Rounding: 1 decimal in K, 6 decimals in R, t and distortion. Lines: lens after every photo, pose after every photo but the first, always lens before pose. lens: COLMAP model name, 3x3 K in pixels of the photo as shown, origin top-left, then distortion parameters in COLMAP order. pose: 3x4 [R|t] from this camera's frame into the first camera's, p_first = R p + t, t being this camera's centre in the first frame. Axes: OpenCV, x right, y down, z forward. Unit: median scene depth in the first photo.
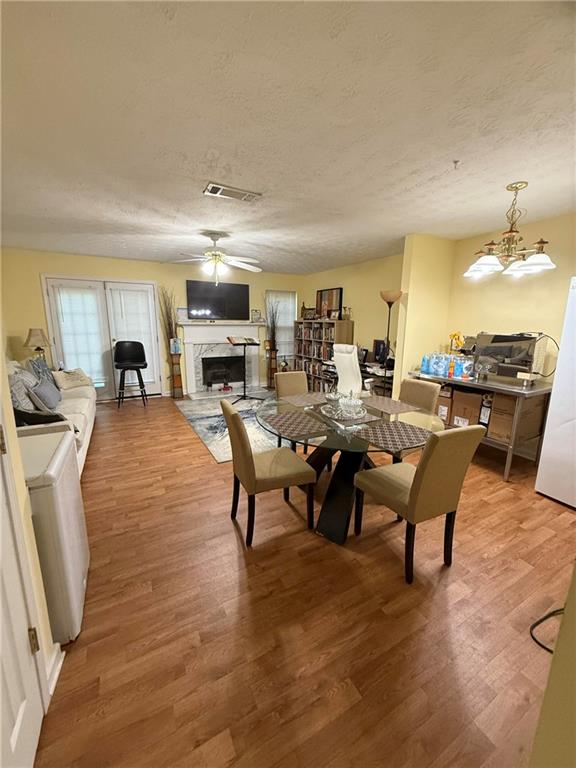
lens RADIAL K [[304.9, 0, 288.5], [0, 304.9, 380.6], [0, 0, 1]] dist [0.001281, 0.000616]
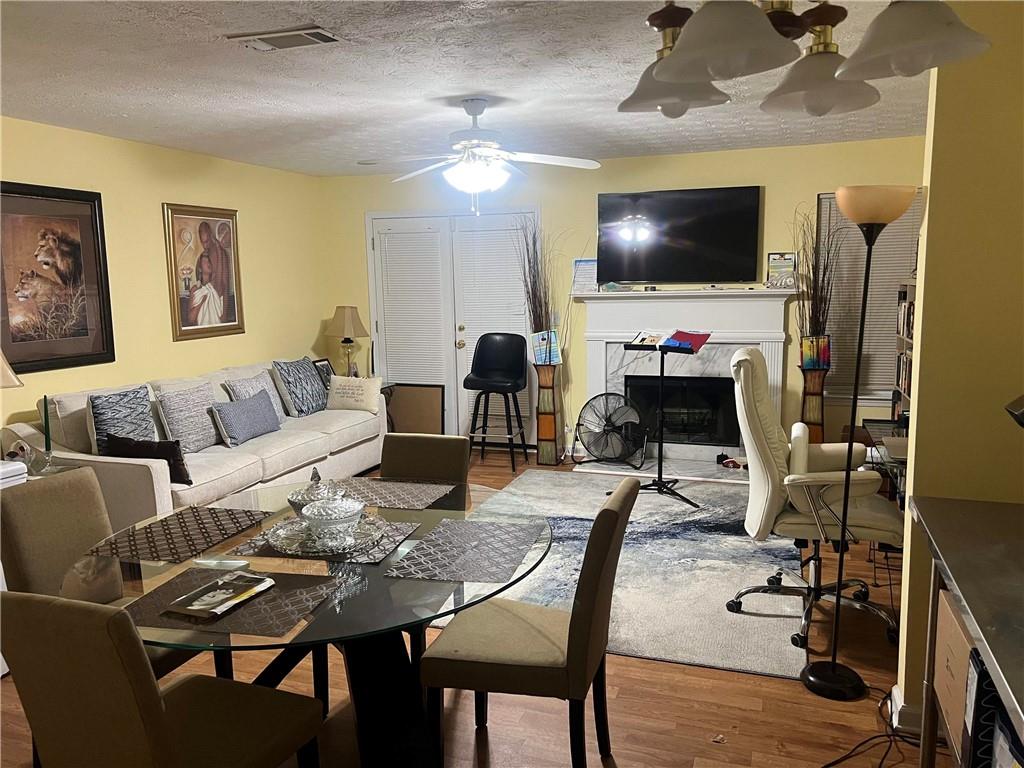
lens RADIAL K [[769.6, 0, 521.2], [0, 769.6, 397.8], [0, 0, 1]] dist [0.057090, -0.041193]
pose [[0.662386, 0.096816, -0.742880, 0.569217], [-0.121605, 0.992359, 0.020900, -0.069392], [0.739227, 0.076494, 0.669098, 0.273479]]
